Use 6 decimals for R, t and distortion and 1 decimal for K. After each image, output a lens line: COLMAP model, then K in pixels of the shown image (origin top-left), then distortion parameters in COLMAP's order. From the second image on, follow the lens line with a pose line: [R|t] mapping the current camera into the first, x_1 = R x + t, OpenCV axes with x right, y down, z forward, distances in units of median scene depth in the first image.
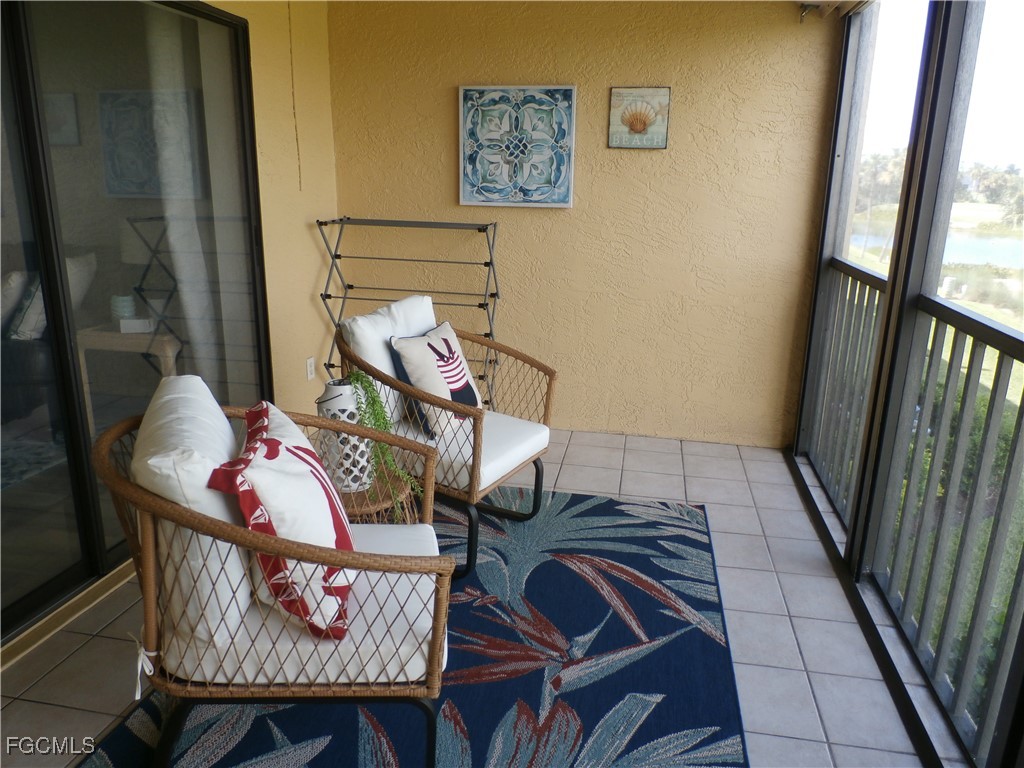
lens RADIAL K [[764.7, 0, 515.4], [0, 764.7, 395.4], [0, 0, 1]] dist [-0.025247, 0.002804]
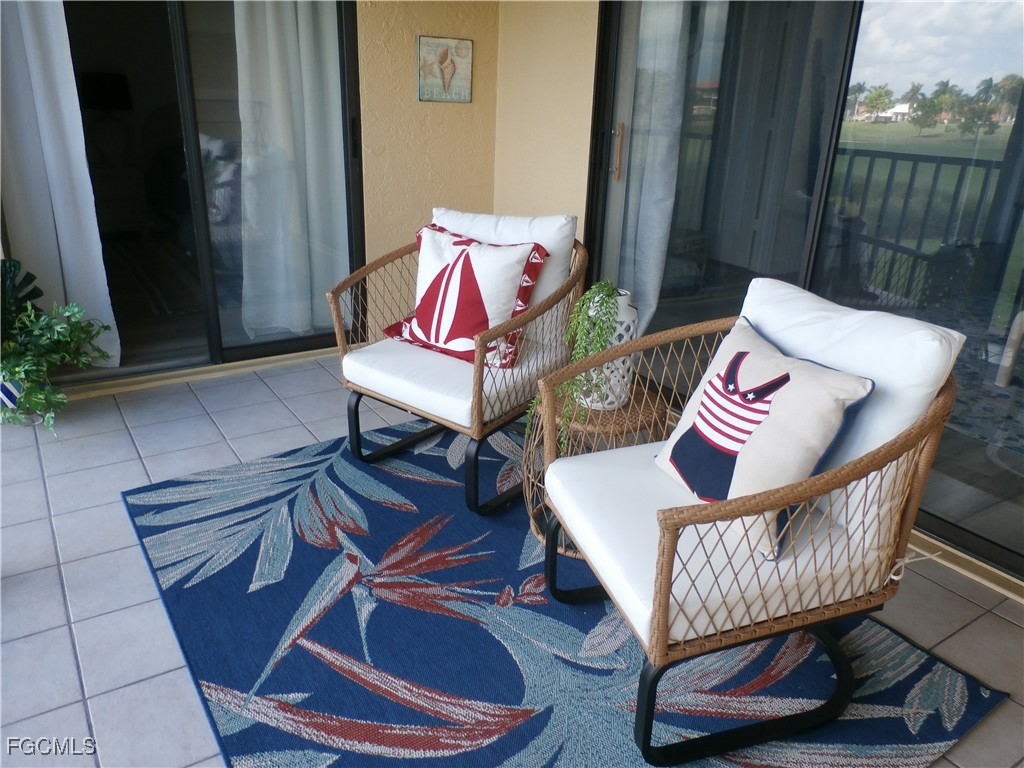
lens RADIAL K [[764.7, 0, 515.4], [0, 764.7, 395.4], [0, 0, 1]] dist [-0.025247, 0.002804]
pose [[-0.722511, 0.200975, -0.661503, 0.487022], [-0.252841, 0.813723, 0.523380, -0.361043], [0.643466, 0.545403, -0.537109, 1.444578]]
